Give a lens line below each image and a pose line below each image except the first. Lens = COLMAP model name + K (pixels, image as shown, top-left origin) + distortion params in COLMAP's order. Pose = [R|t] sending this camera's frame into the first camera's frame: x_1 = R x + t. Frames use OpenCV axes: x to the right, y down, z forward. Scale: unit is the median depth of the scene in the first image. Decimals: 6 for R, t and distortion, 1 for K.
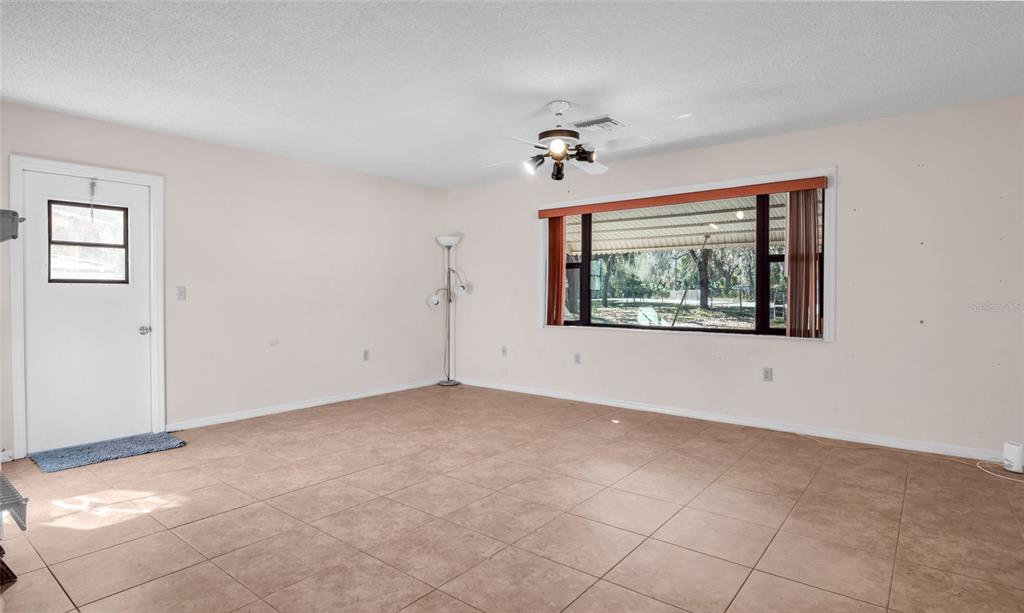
lens RADIAL K [[524.1, 0, 511.1], [0, 524.1, 308.4], [0, 0, 1]] dist [-0.003601, -0.000724]
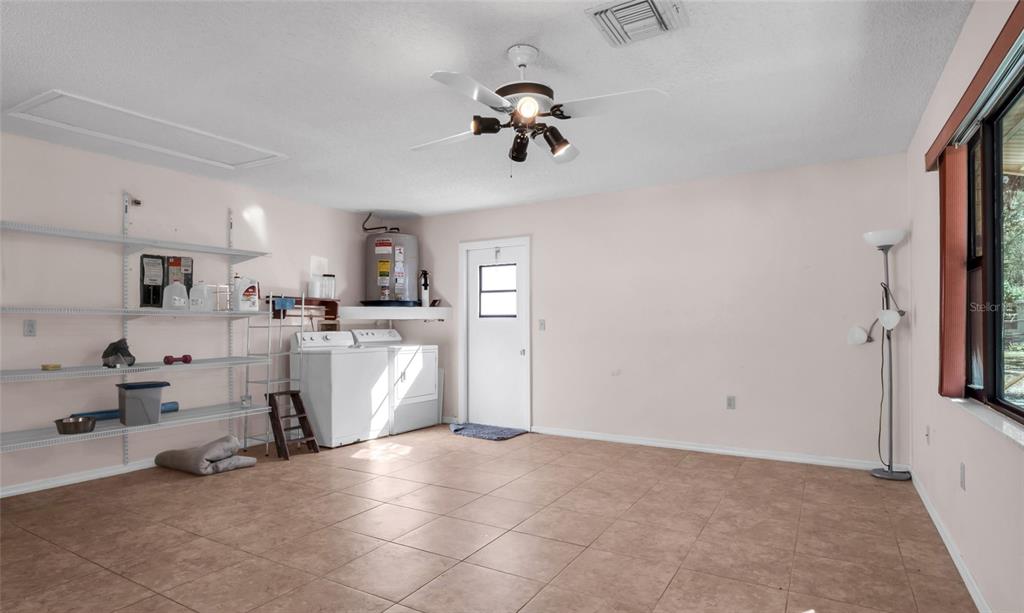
lens RADIAL K [[549.7, 0, 510.7], [0, 549.7, 303.3], [0, 0, 1]] dist [-0.000878, -0.000306]
pose [[0.146130, -0.032006, -0.988747, 0.812666], [-0.025217, 0.999031, -0.036065, -0.035600], [0.988944, 0.030203, 0.145182, 0.878150]]
